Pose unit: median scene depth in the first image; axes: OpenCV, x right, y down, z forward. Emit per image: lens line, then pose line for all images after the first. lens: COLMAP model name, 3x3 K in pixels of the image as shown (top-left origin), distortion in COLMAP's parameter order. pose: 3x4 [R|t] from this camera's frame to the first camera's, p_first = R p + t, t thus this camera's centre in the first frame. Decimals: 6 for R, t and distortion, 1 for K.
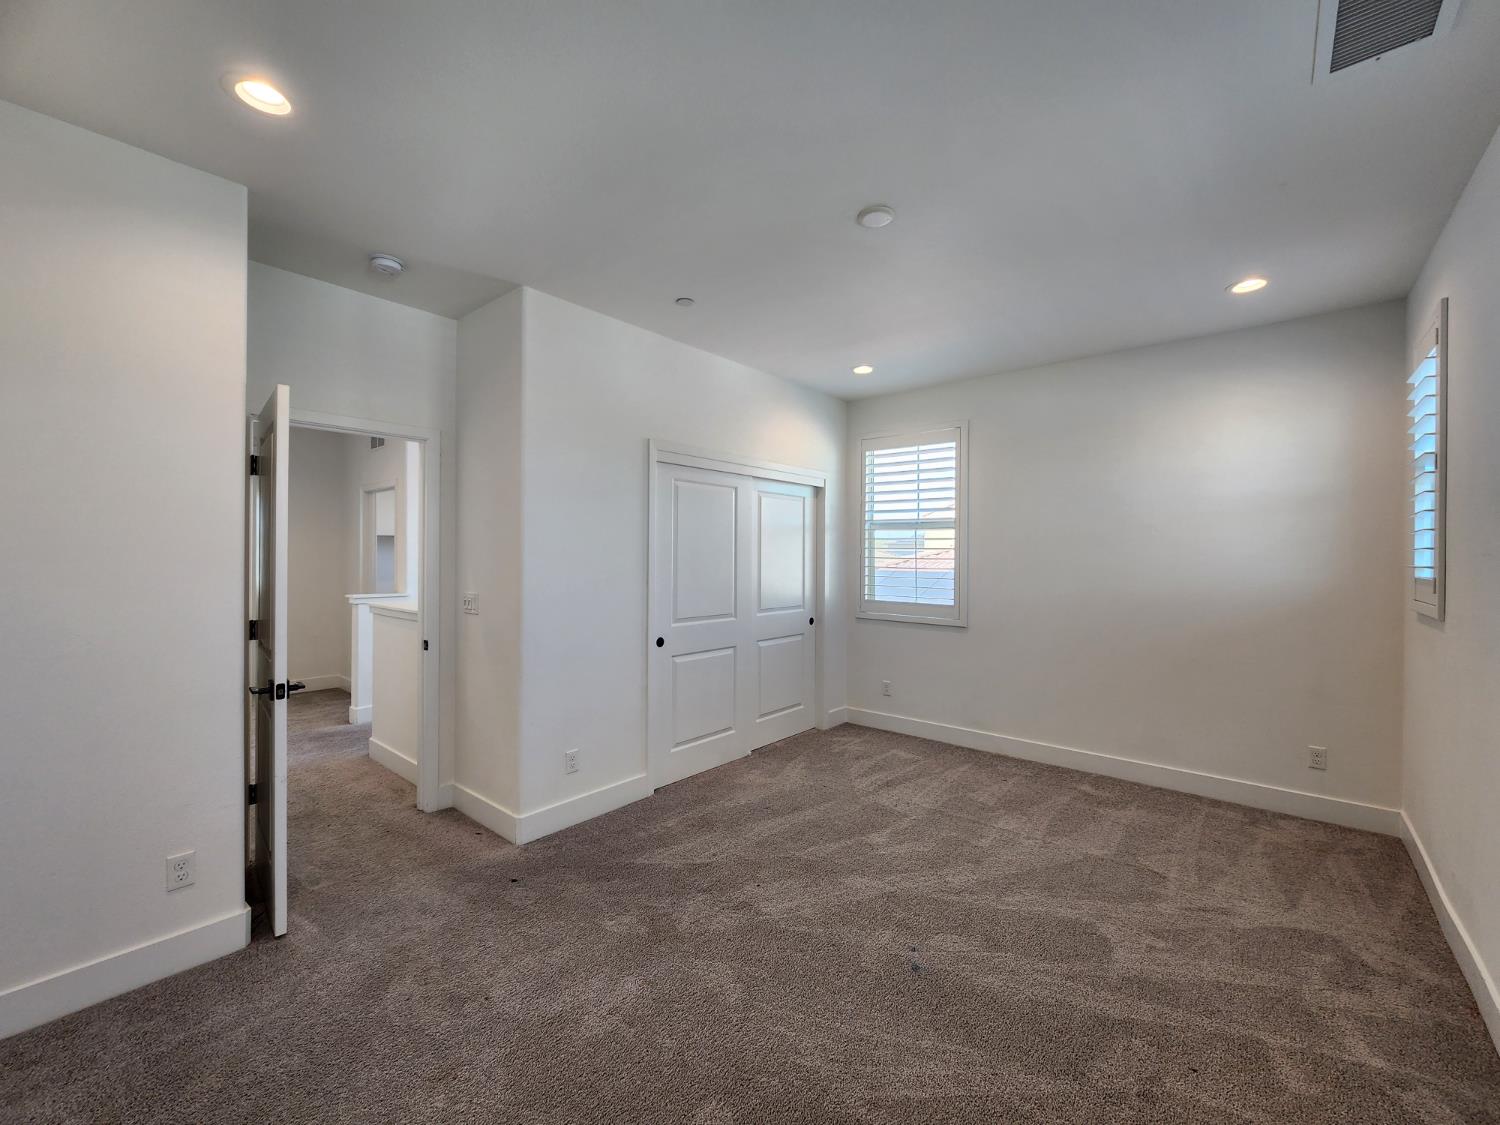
lens RADIAL K [[615.3, 0, 753.7], [0, 615.3, 558.5], [0, 0, 1]] dist [0.000120, -0.000264]
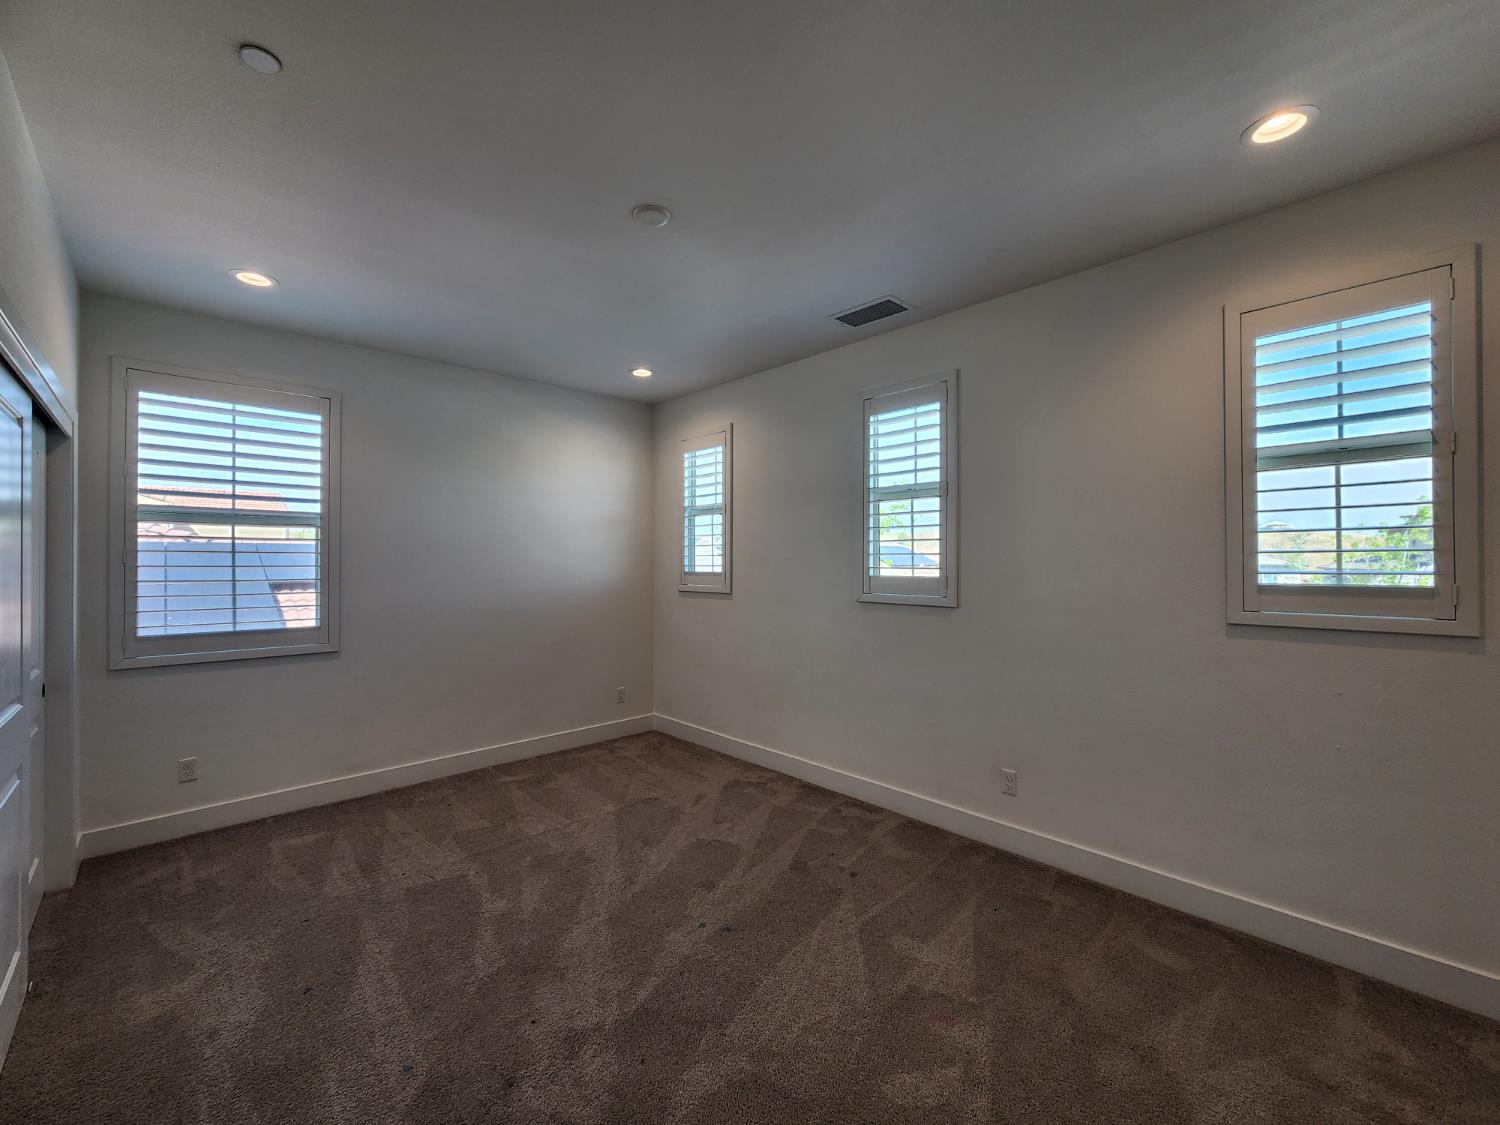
lens RADIAL K [[615.3, 0, 754.0], [0, 615.3, 557.7], [0, 0, 1]] dist [0.000120, -0.000264]
pose [[0.113113, -0.004703, 0.993571, -0.508894], [0.006881, 0.999969, 0.003950, -0.011852], [-0.993558, 0.006390, 0.113142, 0.491272]]
